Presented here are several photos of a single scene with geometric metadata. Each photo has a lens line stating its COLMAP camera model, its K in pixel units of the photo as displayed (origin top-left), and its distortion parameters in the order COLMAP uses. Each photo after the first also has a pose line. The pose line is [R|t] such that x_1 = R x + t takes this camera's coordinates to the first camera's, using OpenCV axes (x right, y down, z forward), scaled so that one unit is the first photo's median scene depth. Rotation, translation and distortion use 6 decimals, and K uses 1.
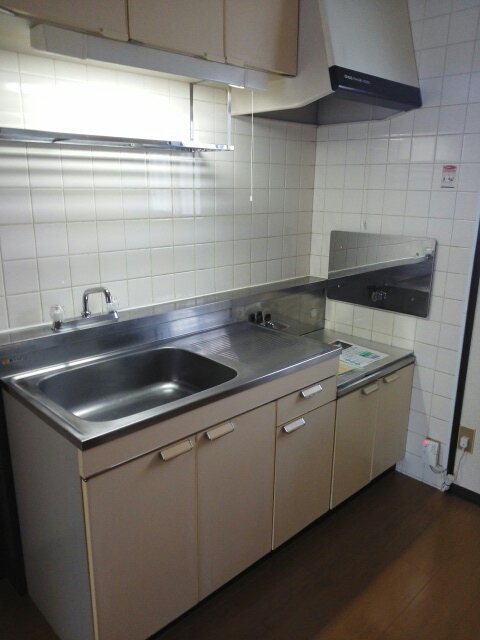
lens RADIAL K [[508.9, 0, 240.0], [0, 508.9, 320.0], [0, 0, 1]] dist [0.040593, -0.007271]
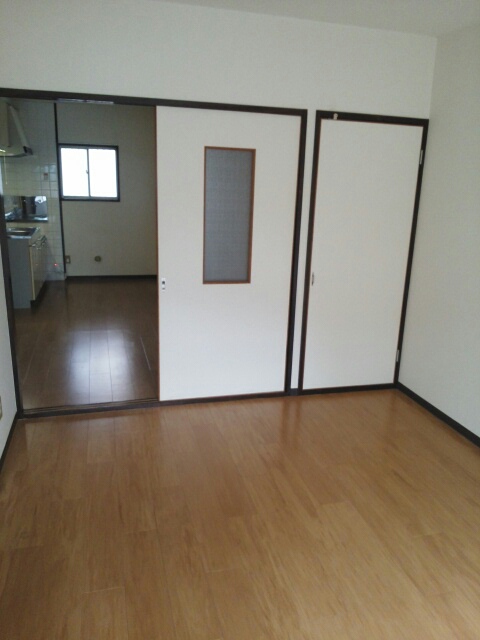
lens RADIAL K [[508.9, 0, 240.0], [0, 508.9, 320.0], [0, 0, 1]] dist [0.040593, -0.007271]
pose [[0.481148, -0.228019, 0.846465, -1.942131], [0.203742, 0.968226, 0.145008, 0.374332], [-0.852635, 0.102690, 0.512317, -1.603096]]
